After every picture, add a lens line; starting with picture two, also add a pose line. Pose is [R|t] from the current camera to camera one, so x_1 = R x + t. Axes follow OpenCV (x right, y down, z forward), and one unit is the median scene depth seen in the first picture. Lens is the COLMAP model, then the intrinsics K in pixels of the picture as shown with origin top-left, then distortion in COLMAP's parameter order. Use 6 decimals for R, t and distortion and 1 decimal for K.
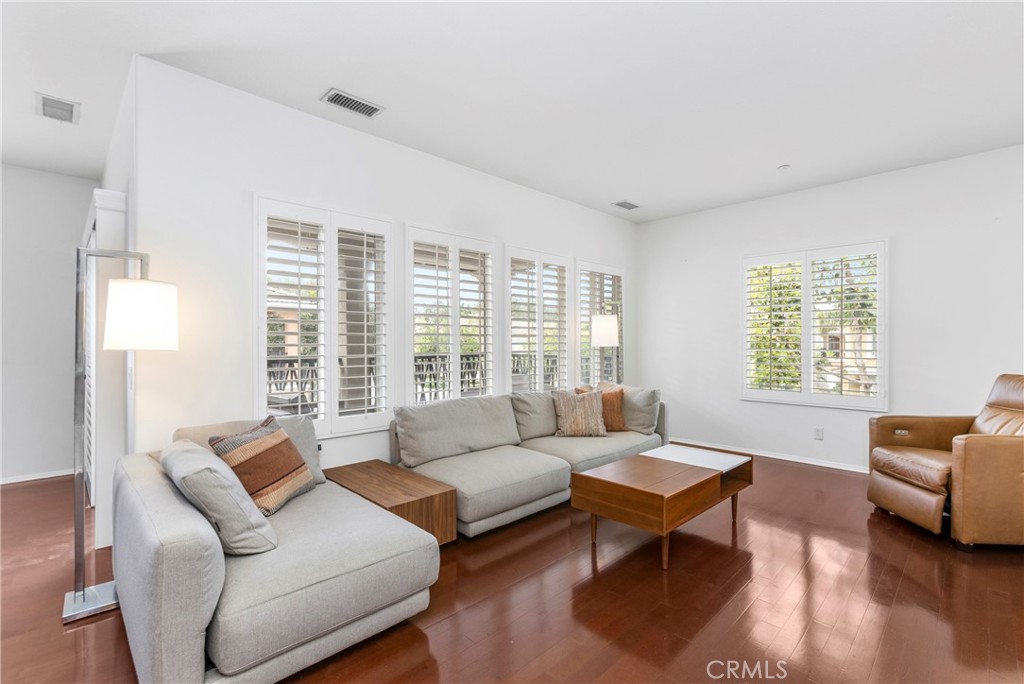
lens RADIAL K [[468.3, 0, 512.0], [0, 468.3, 342.0], [0, 0, 1]] dist [-0.000081, -0.000014]
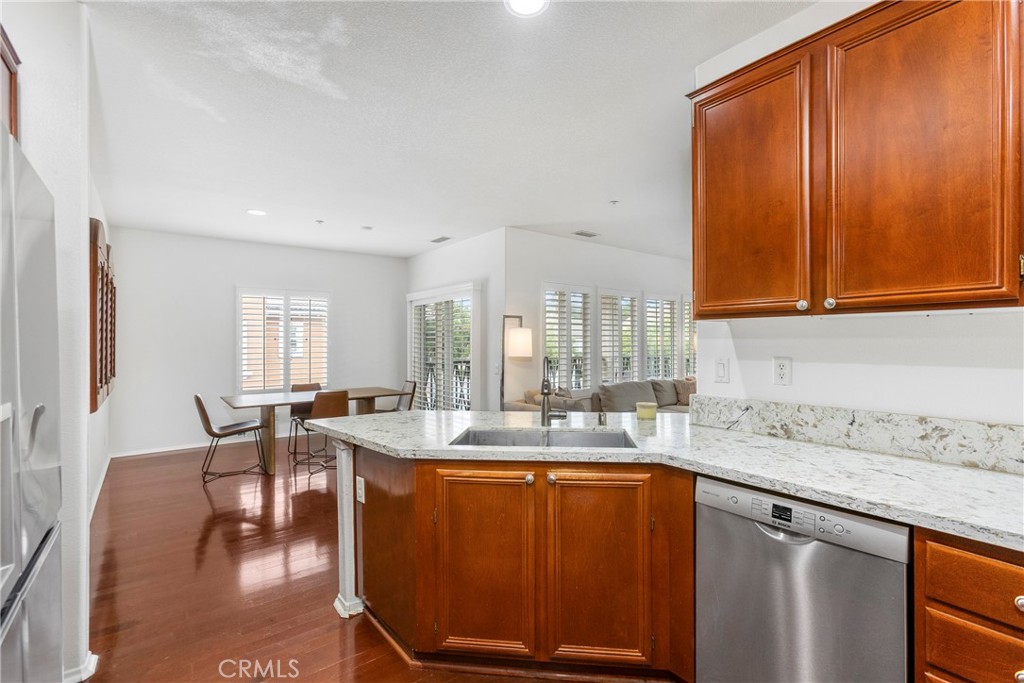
lens RADIAL K [[462.8, 0, 512.0], [0, 462.8, 341.5], [0, 0, 1]] dist [-0.014192, 0.000045]
pose [[0.993460, -0.010890, -0.113663, -0.321314], [0.009953, 0.999912, -0.008808, -0.021830], [0.113749, 0.007619, 0.993480, -0.761670]]
